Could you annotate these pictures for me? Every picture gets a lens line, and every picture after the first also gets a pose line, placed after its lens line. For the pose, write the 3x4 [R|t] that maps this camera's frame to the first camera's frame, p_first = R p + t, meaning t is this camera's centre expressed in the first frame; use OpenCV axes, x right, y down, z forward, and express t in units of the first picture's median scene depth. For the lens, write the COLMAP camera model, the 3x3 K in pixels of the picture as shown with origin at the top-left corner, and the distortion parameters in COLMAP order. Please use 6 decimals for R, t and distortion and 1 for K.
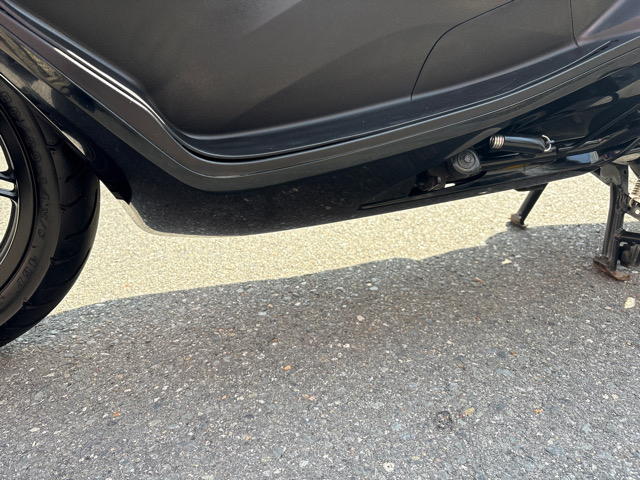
lens RADIAL K [[488.1, 0, 319.6], [0, 488.1, 239.4], [0, 0, 1]] dist [0.032885, -0.042406]
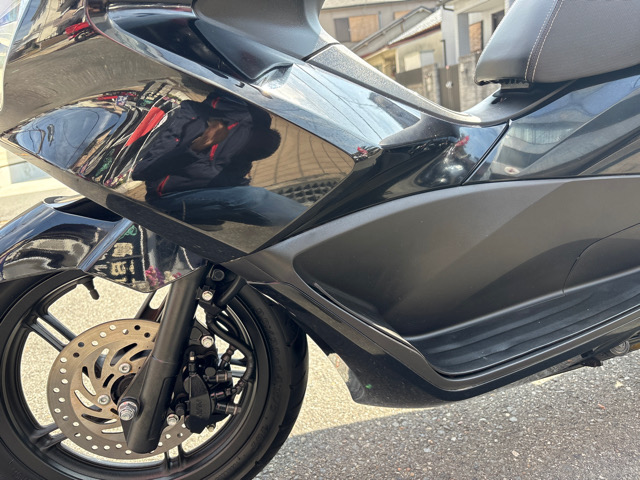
lens RADIAL K [[488.1, 0, 321.0], [0, 488.1, 239.7], [0, 0, 1]] dist [0.032885, -0.042406]
pose [[0.998142, -0.056571, -0.022622, -0.306931], [0.054312, 0.994427, -0.090357, -0.253598], [0.027608, 0.088960, 0.995652, -0.232645]]
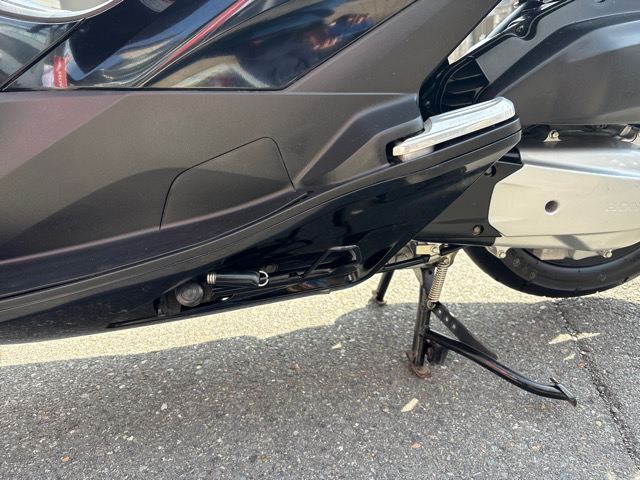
lens RADIAL K [[488.1, 0, 322.4], [0, 488.1, 244.9], [0, 0, 1]] dist [0.032885, -0.042406]
pose [[0.995293, 0.019200, -0.094985, 0.491833], [-0.018438, 0.999790, 0.008893, -0.199423], [0.095136, -0.007100, 0.995439, -0.048725]]
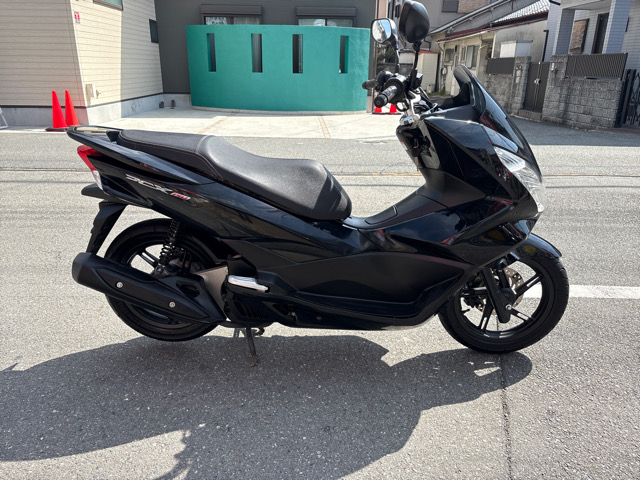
lens RADIAL K [[488.1, 0, 320.9], [0, 488.1, 242.7], [0, 0, 1]] dist [0.032885, -0.042406]
pose [[0.976040, 0.143555, -0.163516, 0.376037], [-0.143317, 0.989587, 0.013313, -0.583643], [0.163724, 0.010440, 0.986451, -1.458556]]
